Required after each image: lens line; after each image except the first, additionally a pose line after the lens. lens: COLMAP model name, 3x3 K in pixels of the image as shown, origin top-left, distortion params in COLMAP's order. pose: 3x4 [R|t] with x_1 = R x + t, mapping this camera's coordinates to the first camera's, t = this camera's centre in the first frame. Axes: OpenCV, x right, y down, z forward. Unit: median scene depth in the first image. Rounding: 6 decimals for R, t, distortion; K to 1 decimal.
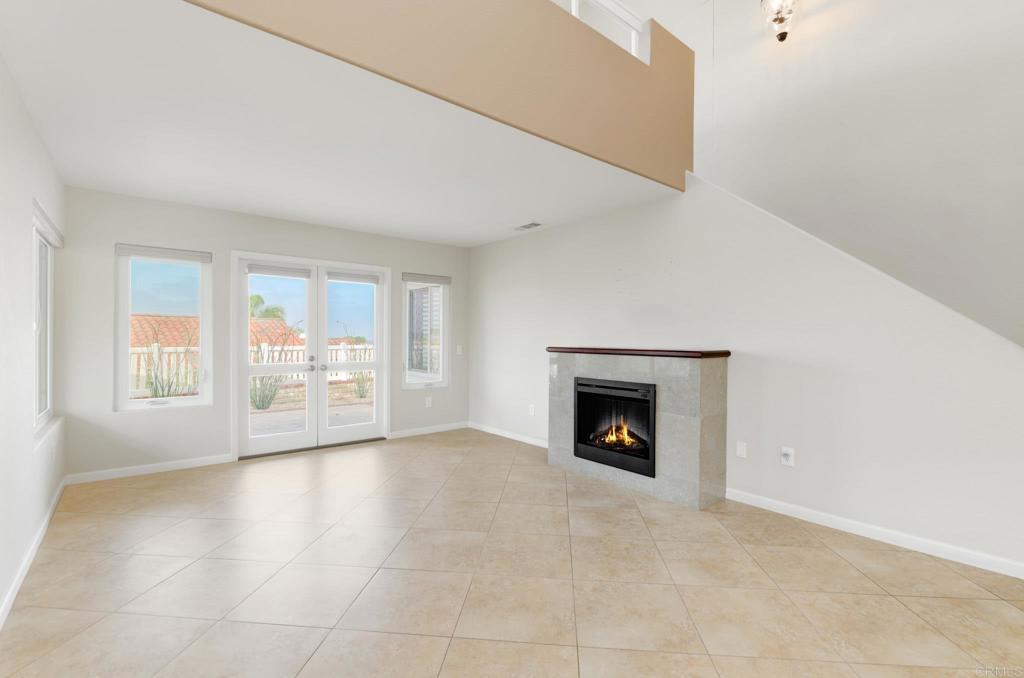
lens RADIAL K [[454.4, 0, 508.7], [0, 454.4, 344.0], [0, 0, 1]] dist [0.002763, -0.005757]
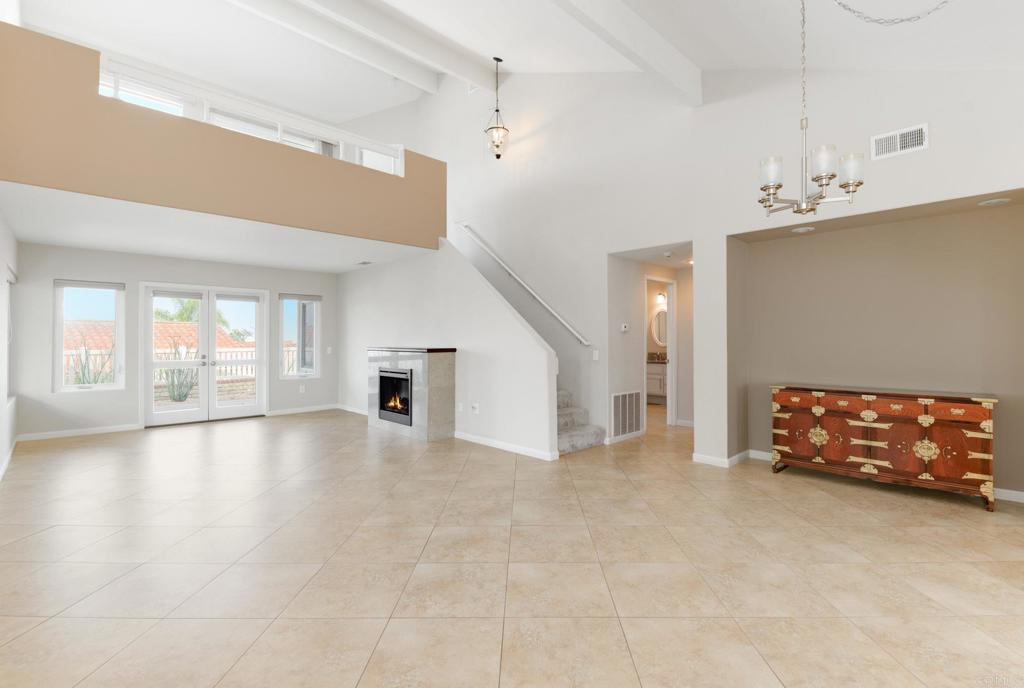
lens RADIAL K [[456.8, 0, 516.2], [0, 456.8, 340.8], [0, 0, 1]] dist [-0.001054, -0.004493]
pose [[0.995149, -0.004889, 0.098262, 0.427461], [0.006038, 0.999917, -0.011404, 0.005362], [-0.098198, 0.011942, 0.995095, -0.541396]]
